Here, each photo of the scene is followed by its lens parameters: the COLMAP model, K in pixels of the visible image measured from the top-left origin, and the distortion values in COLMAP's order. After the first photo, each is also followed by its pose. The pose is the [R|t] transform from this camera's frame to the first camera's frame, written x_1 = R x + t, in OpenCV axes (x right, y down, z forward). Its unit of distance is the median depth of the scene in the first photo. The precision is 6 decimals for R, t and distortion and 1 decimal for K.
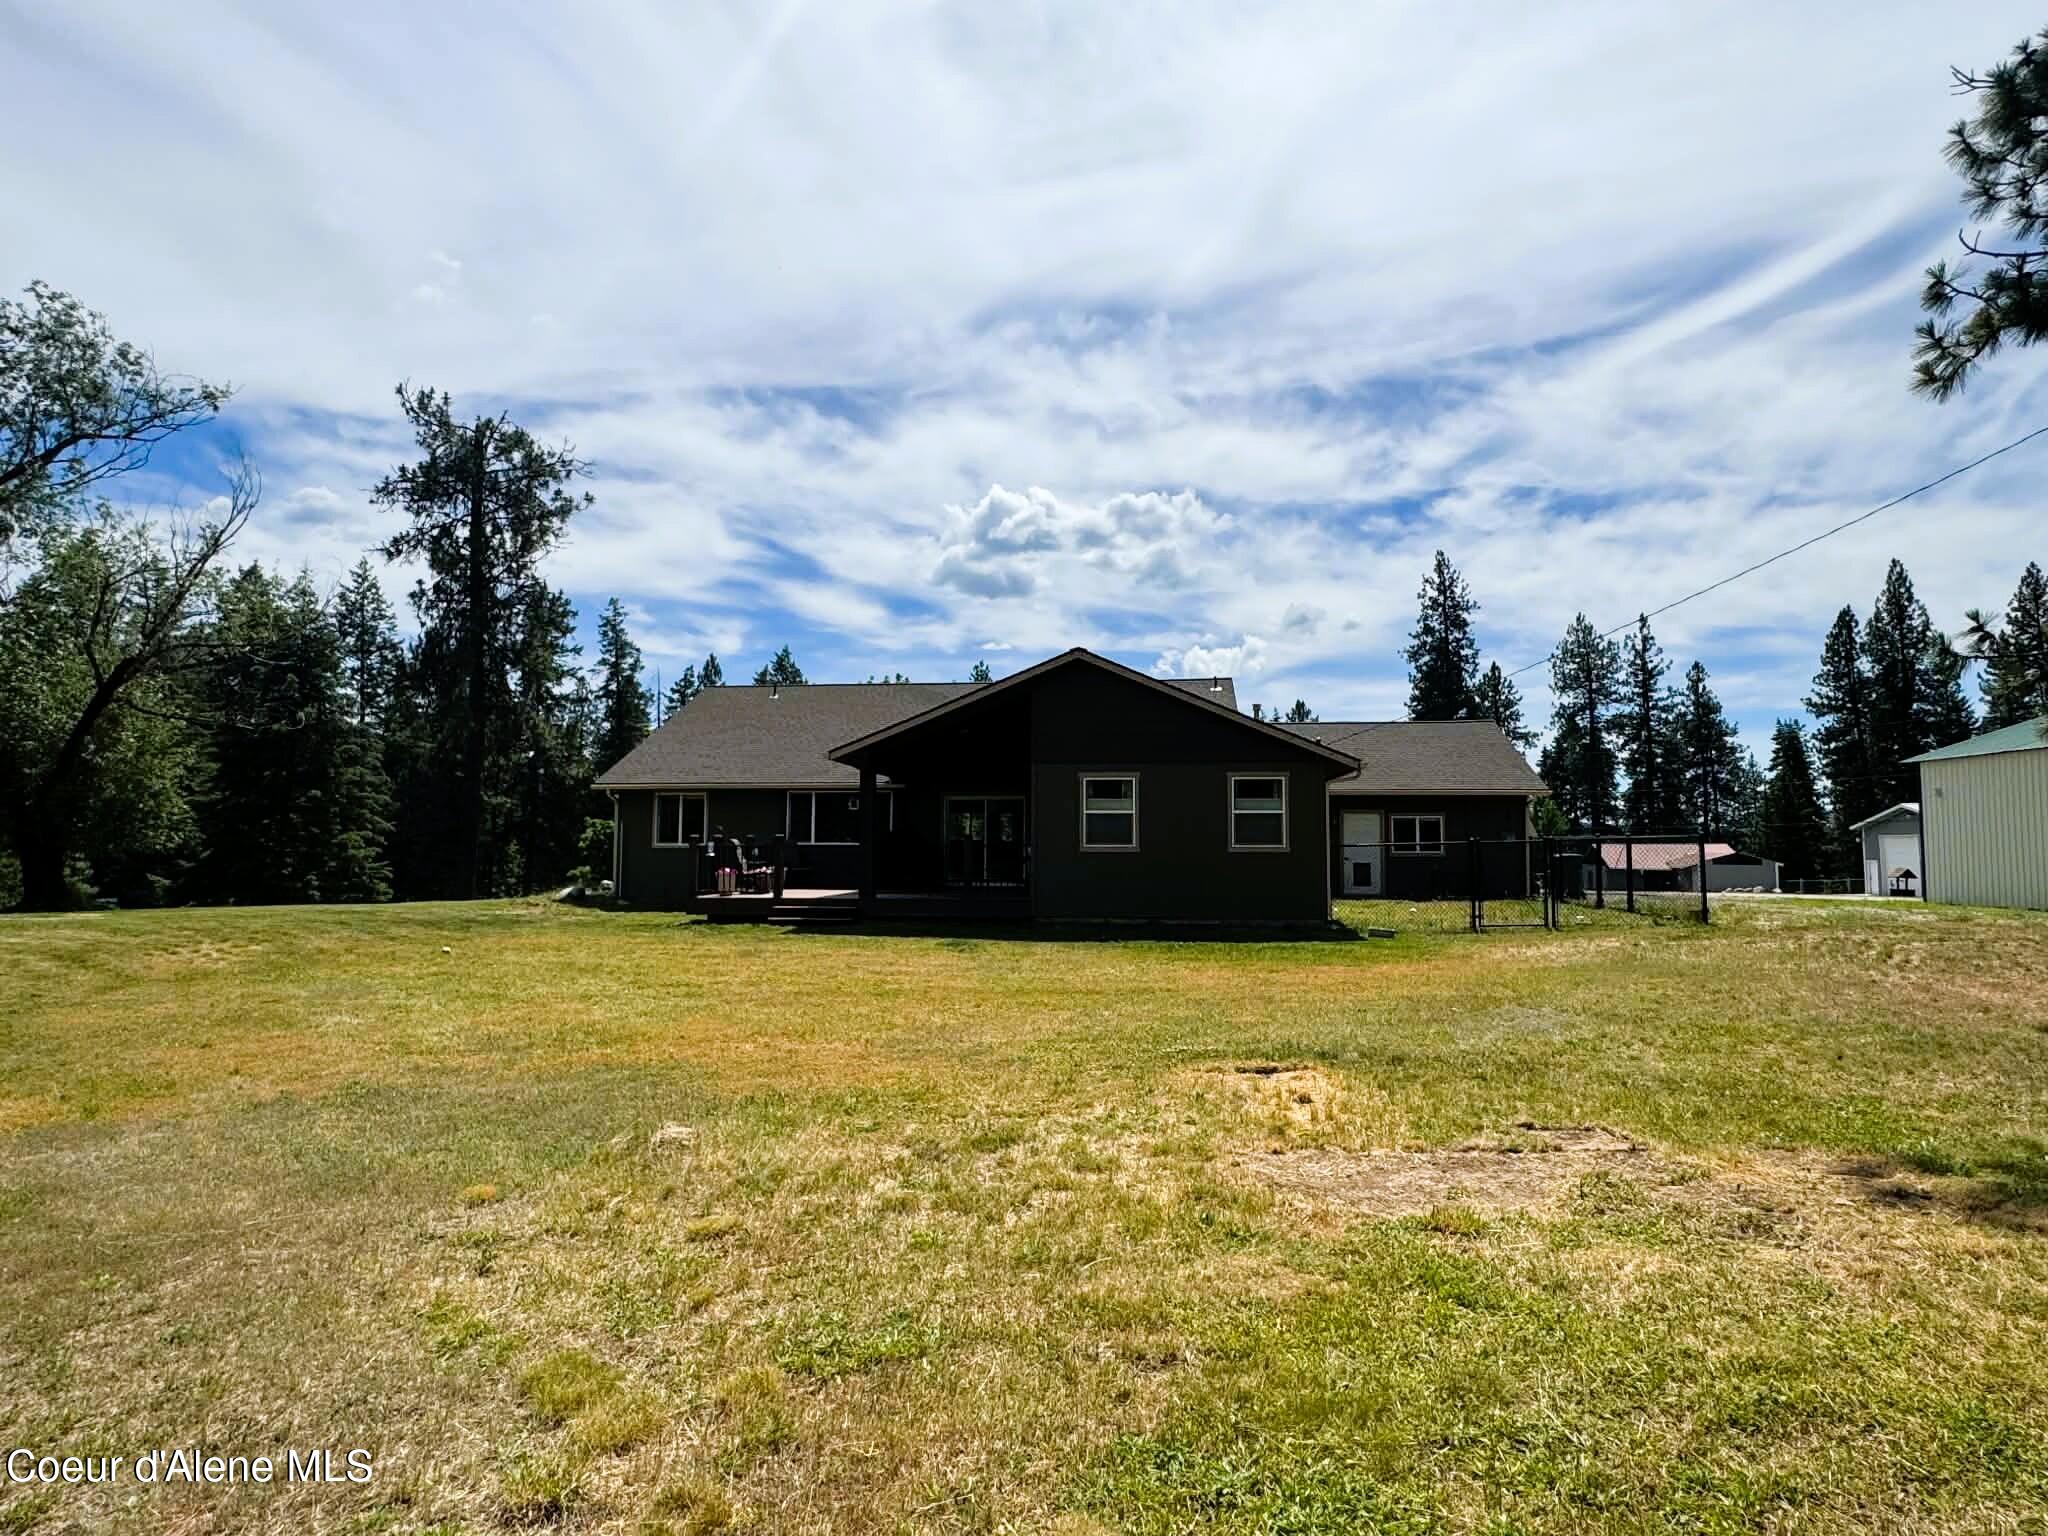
lens RADIAL K [[1155.0, 0, 1022.4], [0, 1155.0, 762.1], [0, 0, 1]] dist [-0.001226, 0.000846]
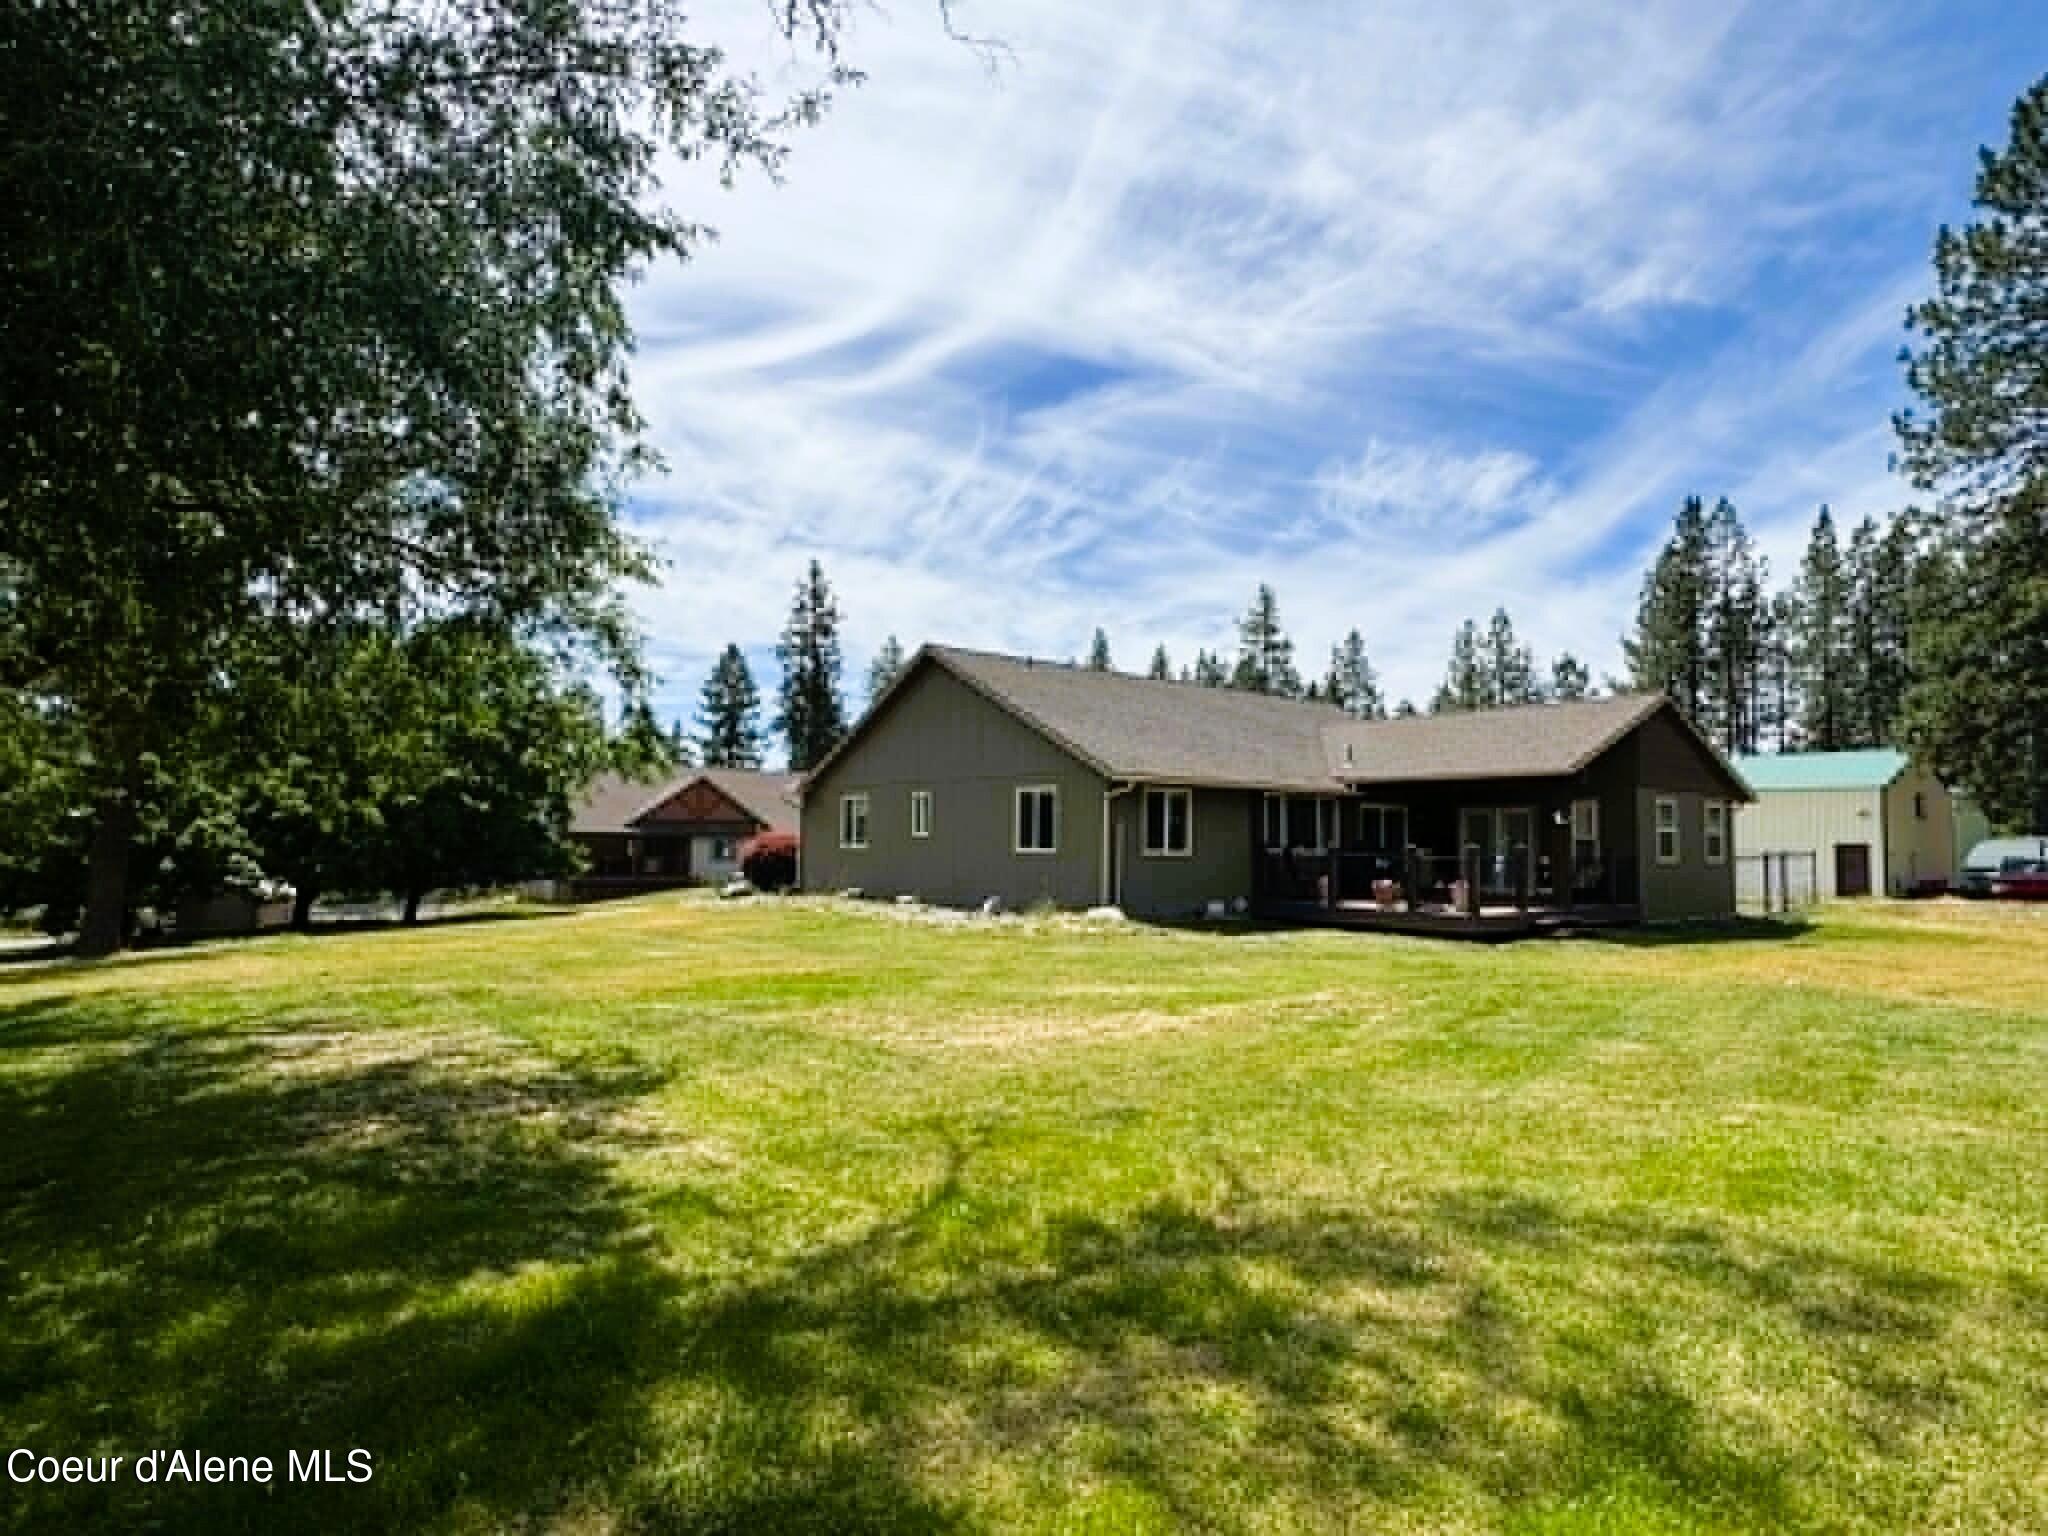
lens RADIAL K [[1152.9, 0, 1018.2], [0, 1152.9, 767.1], [0, 0, 1]] dist [-0.001062, 0.000850]
pose [[0.685137, 0.052394, 0.726528, -0.265184], [-0.067019, 0.997713, -0.008749, 0.003045], [-0.725325, -0.042697, 0.687081, 0.138324]]
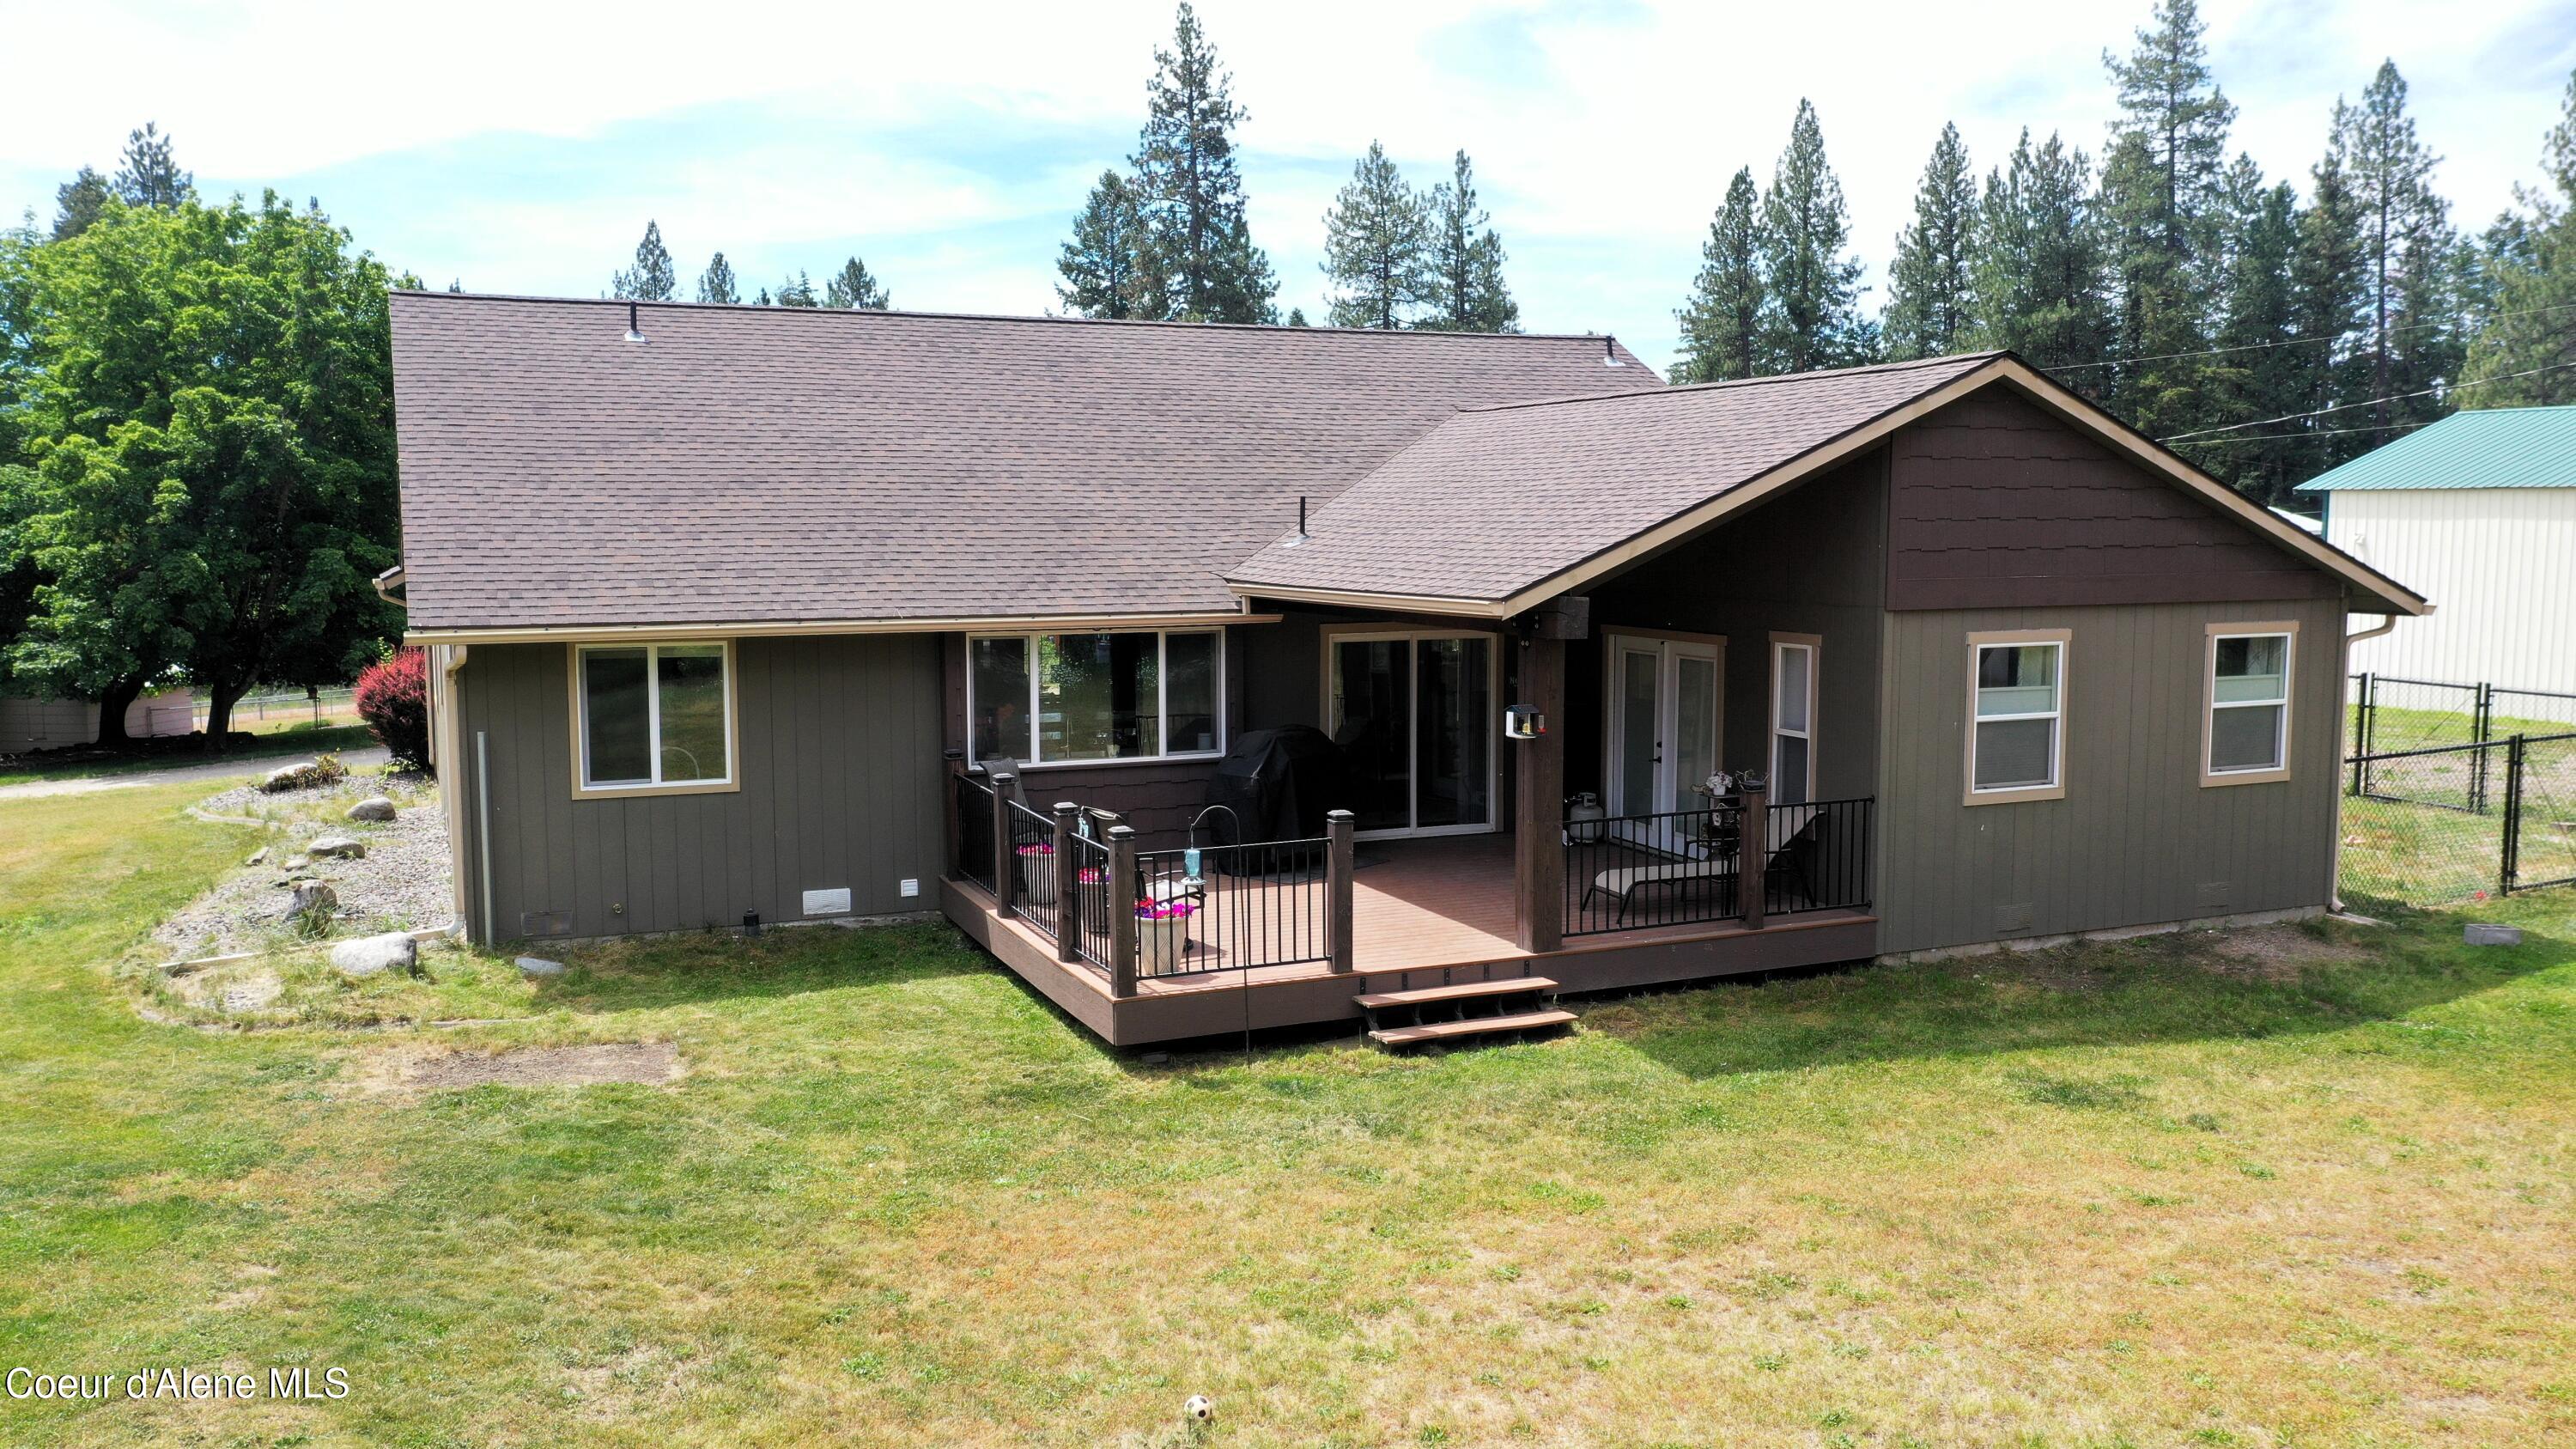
lens RADIAL K [[2108.9, 0, 1288.0], [0, 2108.9, 724.5], [0, 0, 1]] dist [0.035876, 0.002017]
pose [[0.848217, -0.061260, 0.526095, -0.139536], [-0.033981, 0.984948, 0.169478, -0.019900], [-0.528558, -0.161632, 0.833367, 0.096836]]
